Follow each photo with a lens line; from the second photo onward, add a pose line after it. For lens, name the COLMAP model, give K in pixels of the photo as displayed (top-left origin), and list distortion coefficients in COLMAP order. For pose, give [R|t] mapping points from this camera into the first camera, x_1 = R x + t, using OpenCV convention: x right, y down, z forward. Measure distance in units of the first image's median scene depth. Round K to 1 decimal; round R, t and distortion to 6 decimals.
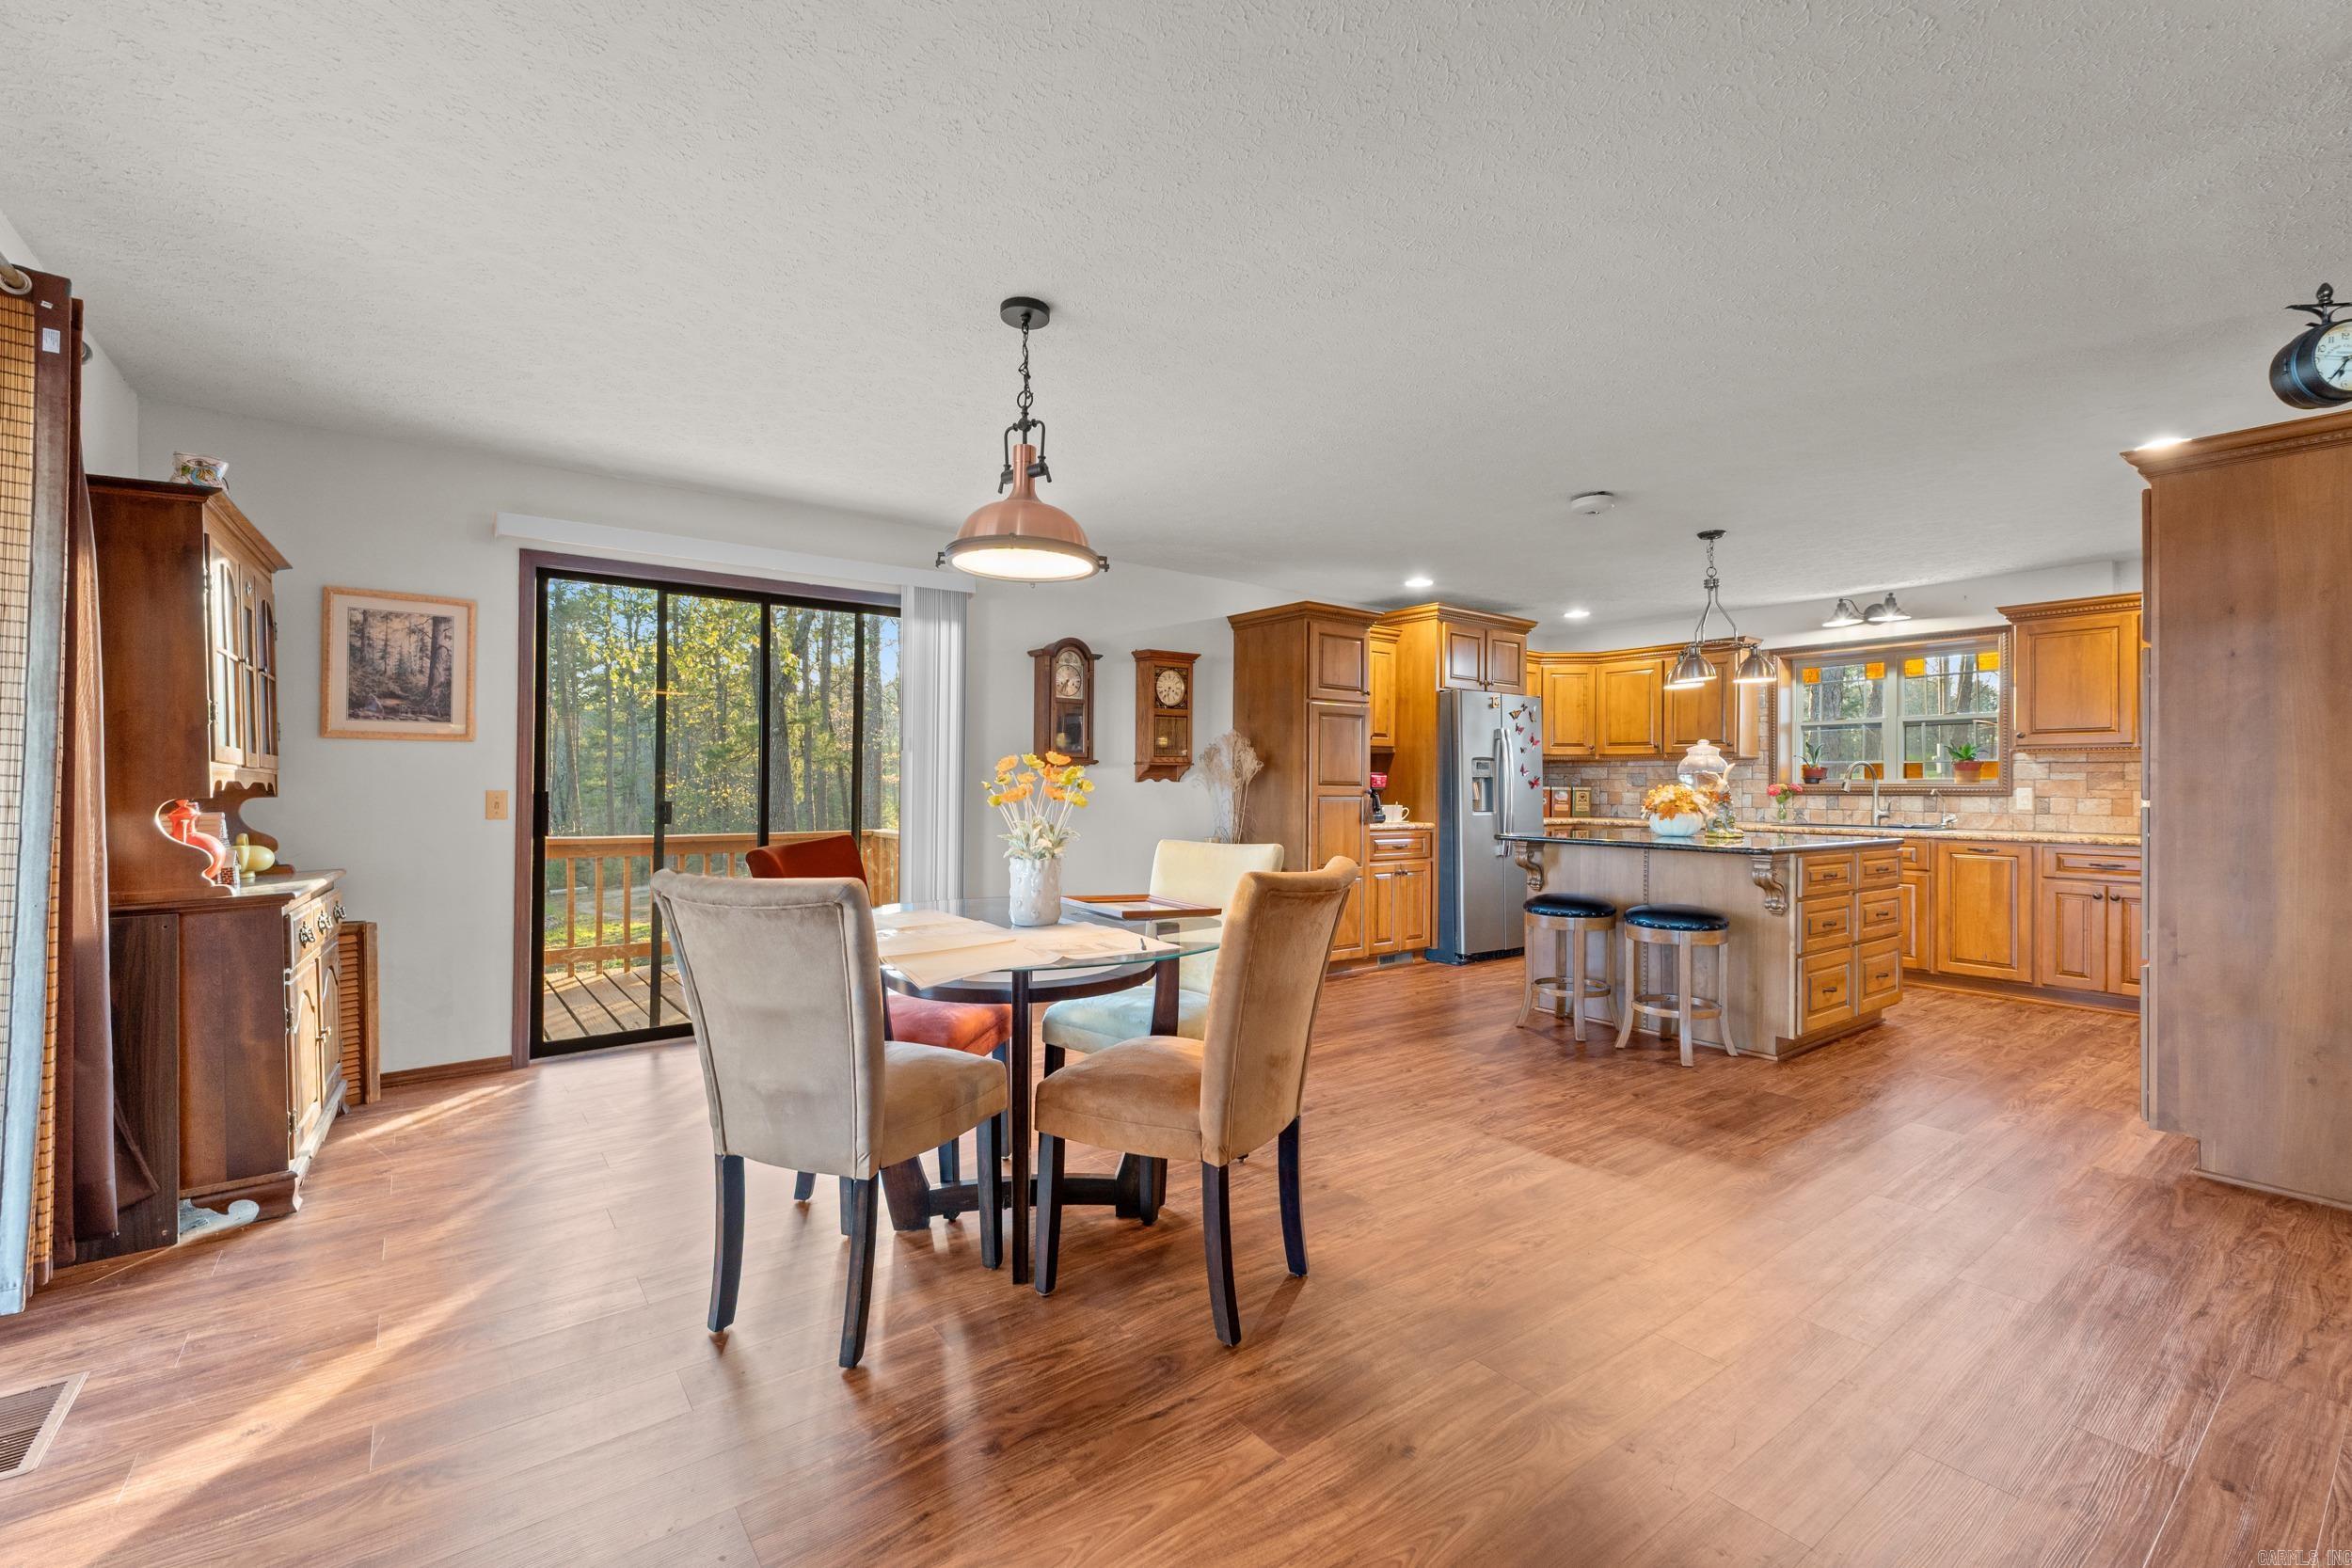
lens RADIAL K [[995.9, 0, 1178.9], [0, 995.9, 777.3], [0, 0, 1]] dist [0.007032, -0.000089]
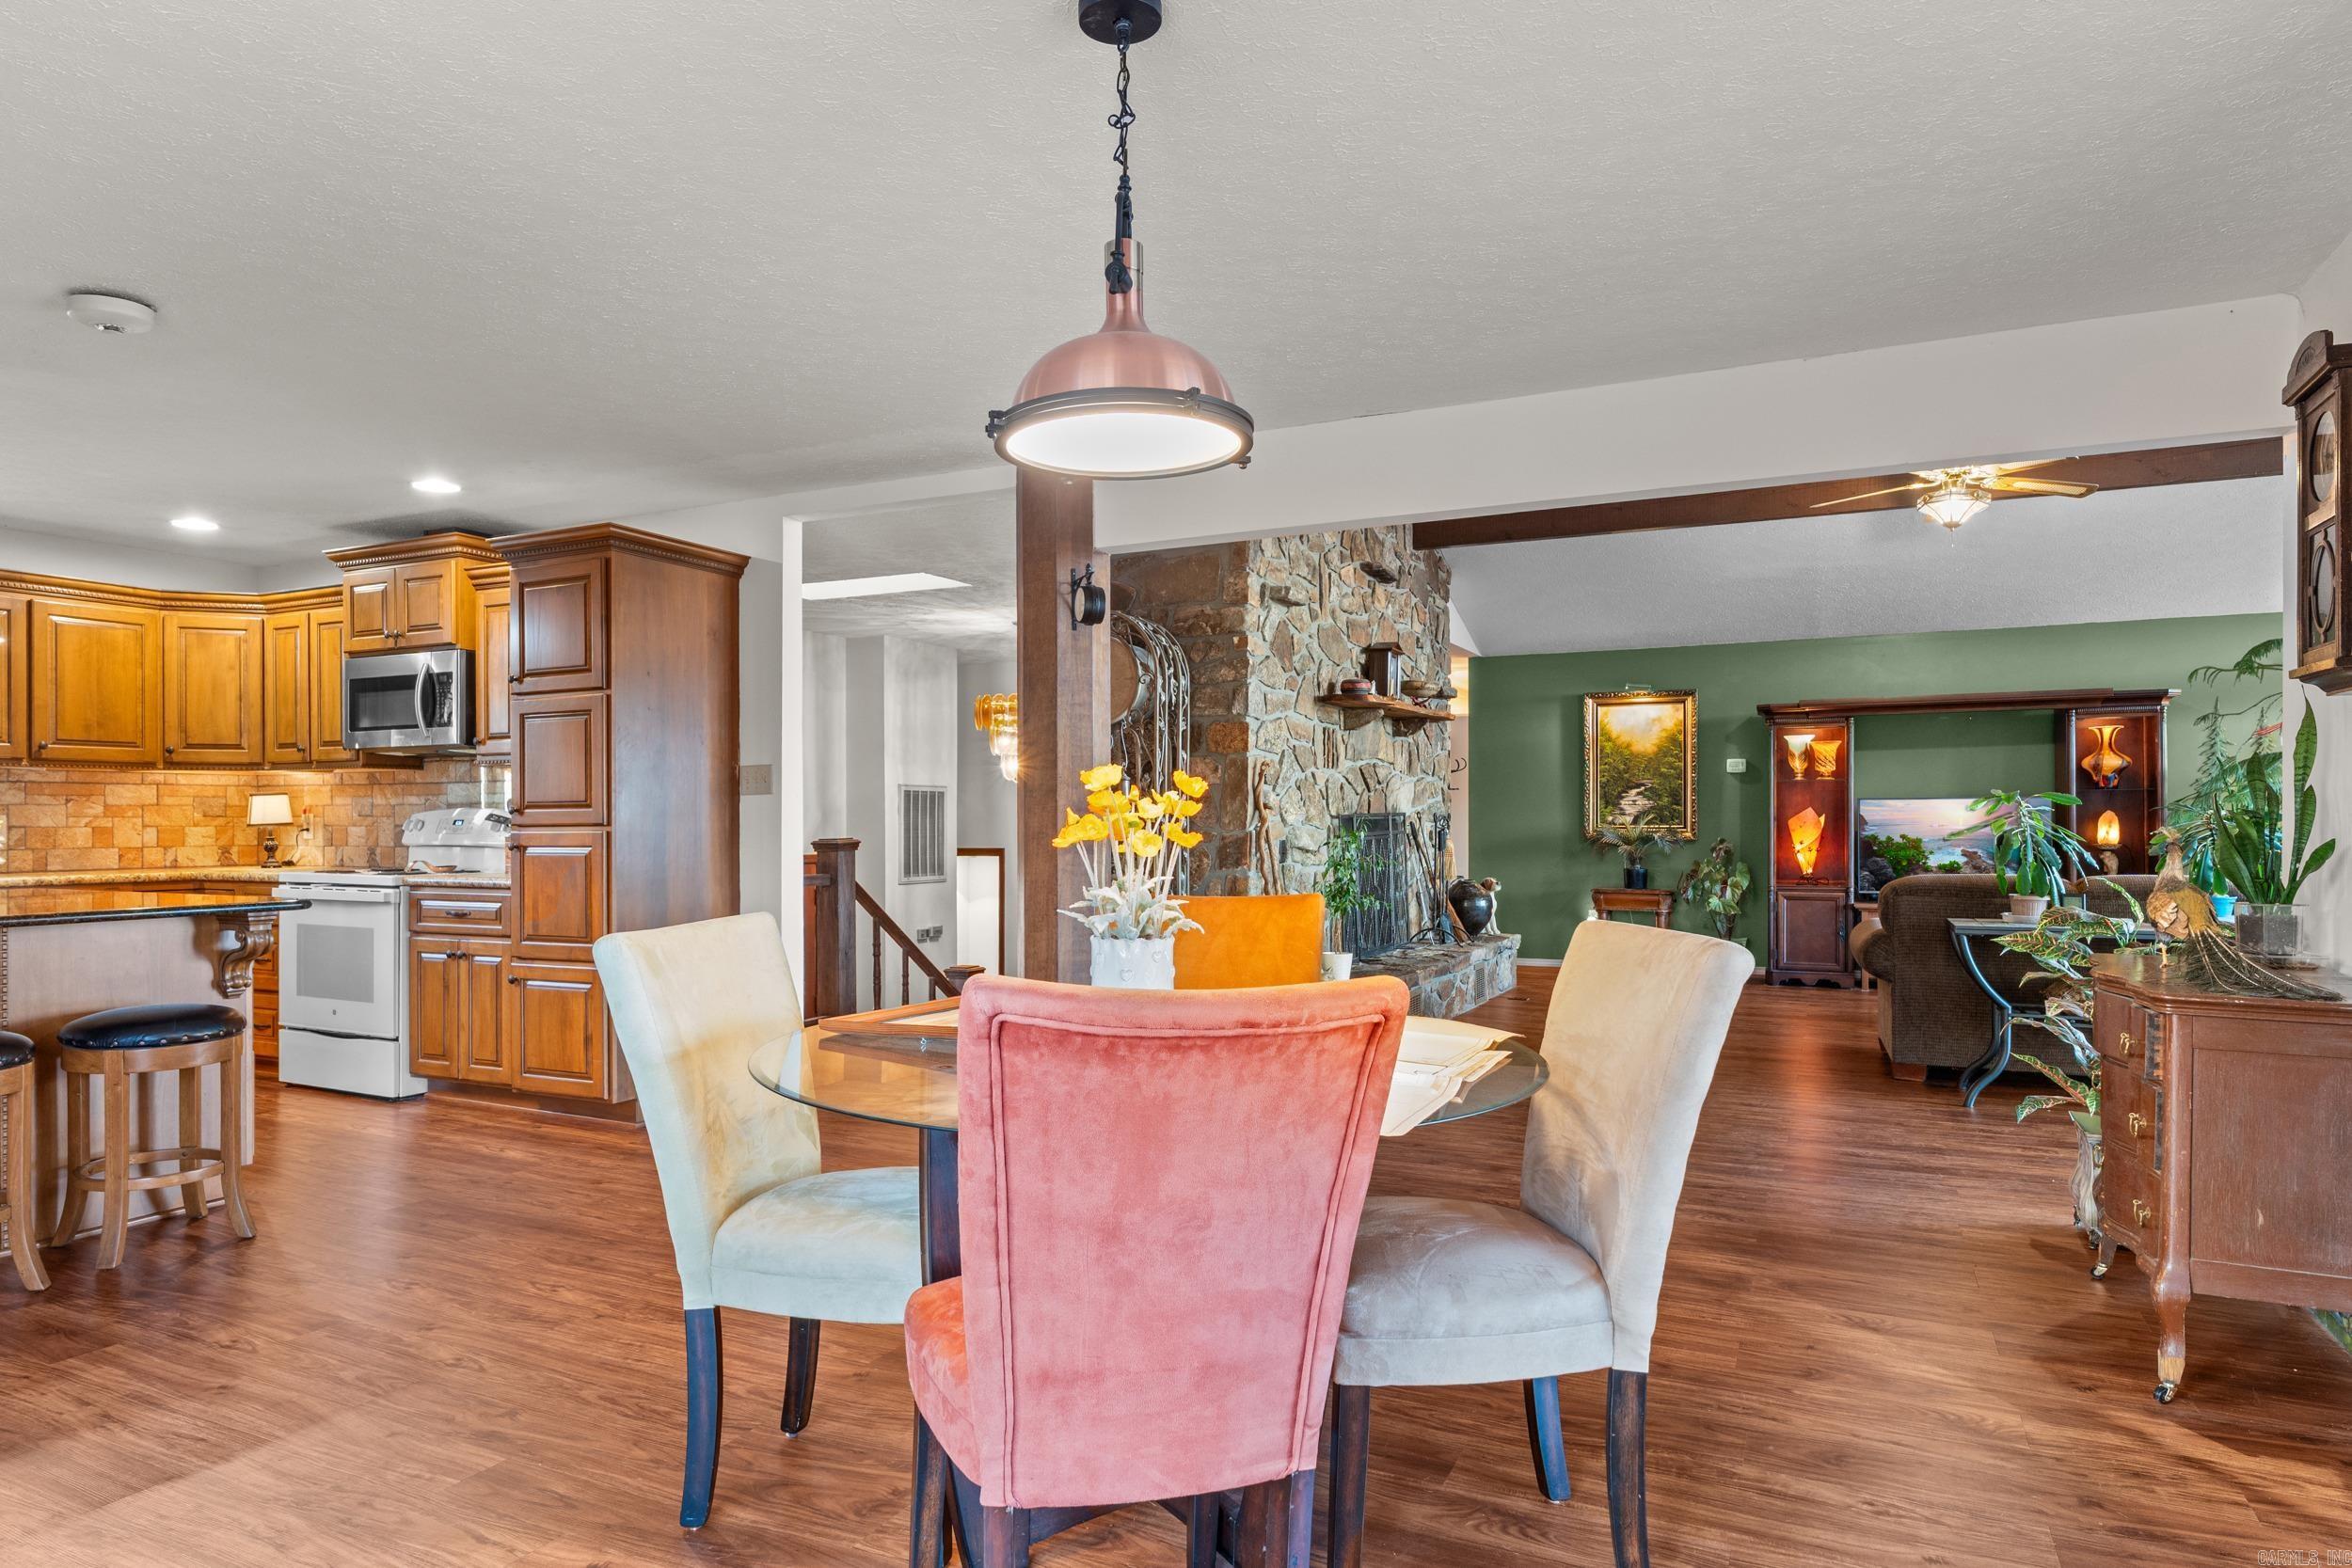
lens RADIAL K [[1367.5, 0, 1157.7], [0, 1367.5, 819.2], [0, 0, 1]] dist [0.005863, -0.001741]
pose [[-0.433109, -0.008258, 0.901304, -0.405000], [-0.006505, 0.999961, 0.006037, 0.002017], [-0.901318, -0.003248, -0.433146, 0.604929]]
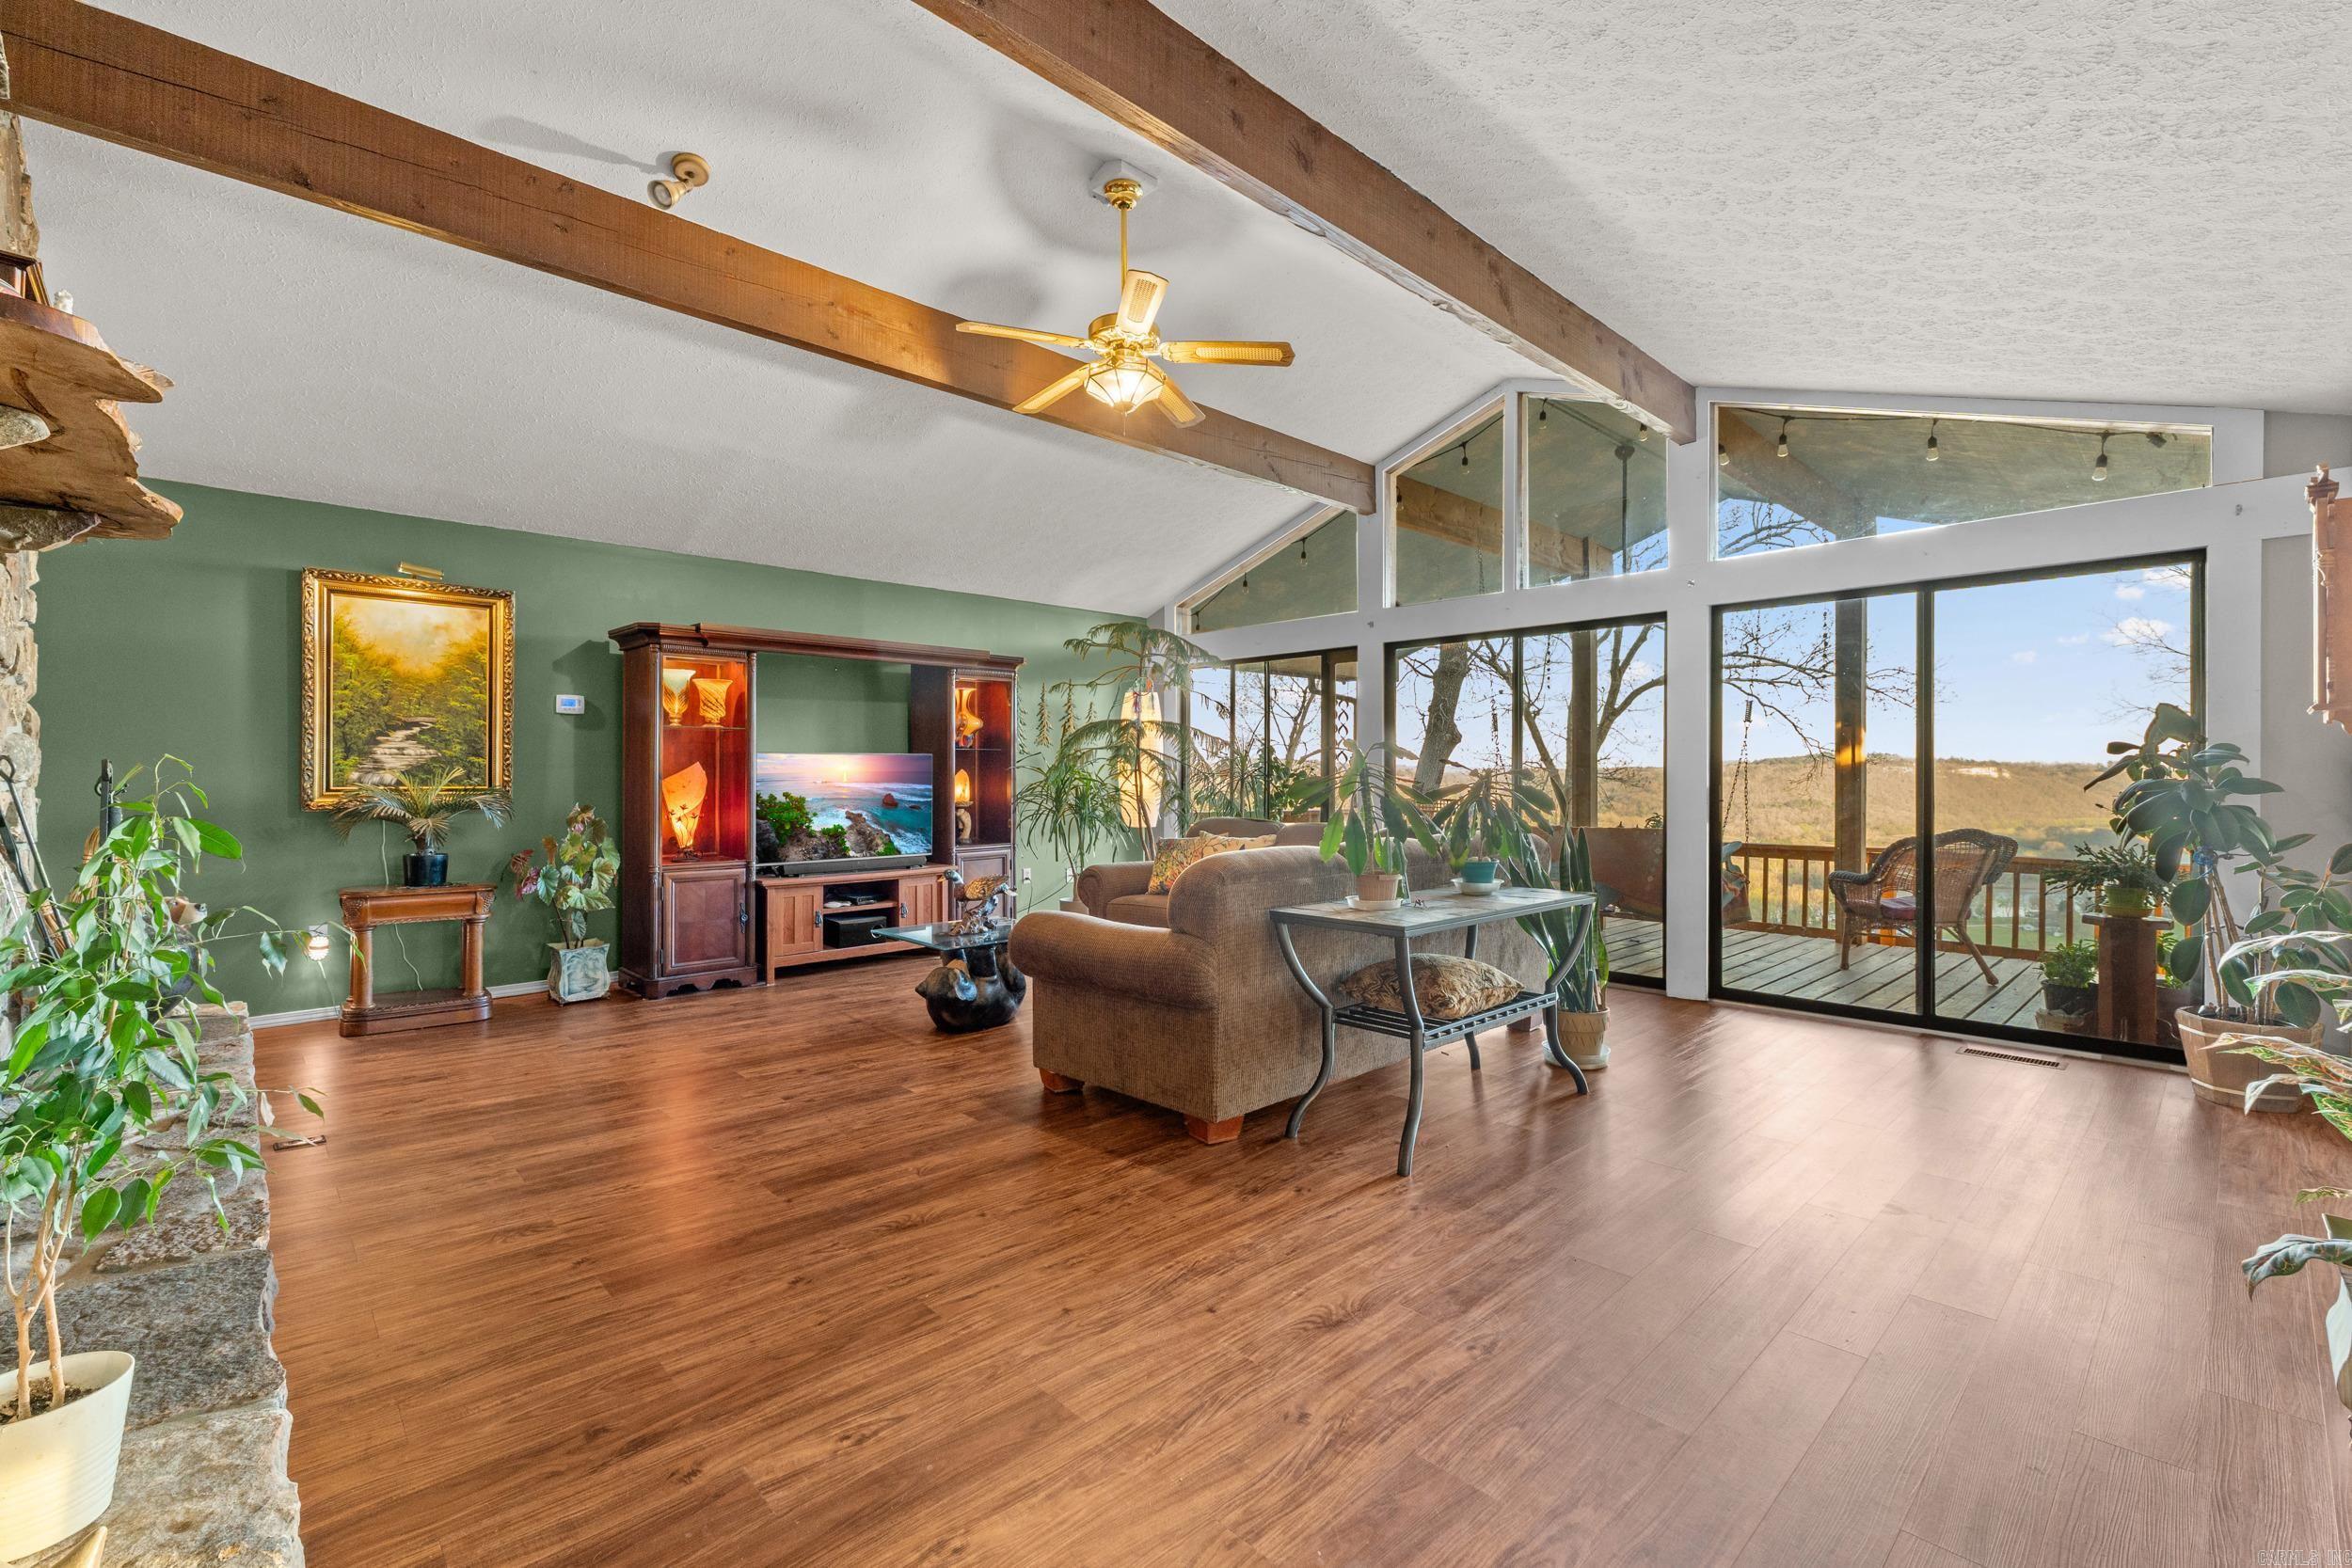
lens RADIAL K [[995.9, 0, 1182.4], [0, 995.9, 787.5], [0, 0, 1]] dist [0.007032, -0.000089]
pose [[-0.995621, -0.009001, -0.093043, 0.350453], [-0.009167, 0.999957, 0.001360, 0.010525], [0.093027, 0.002207, -0.995661, 0.176597]]
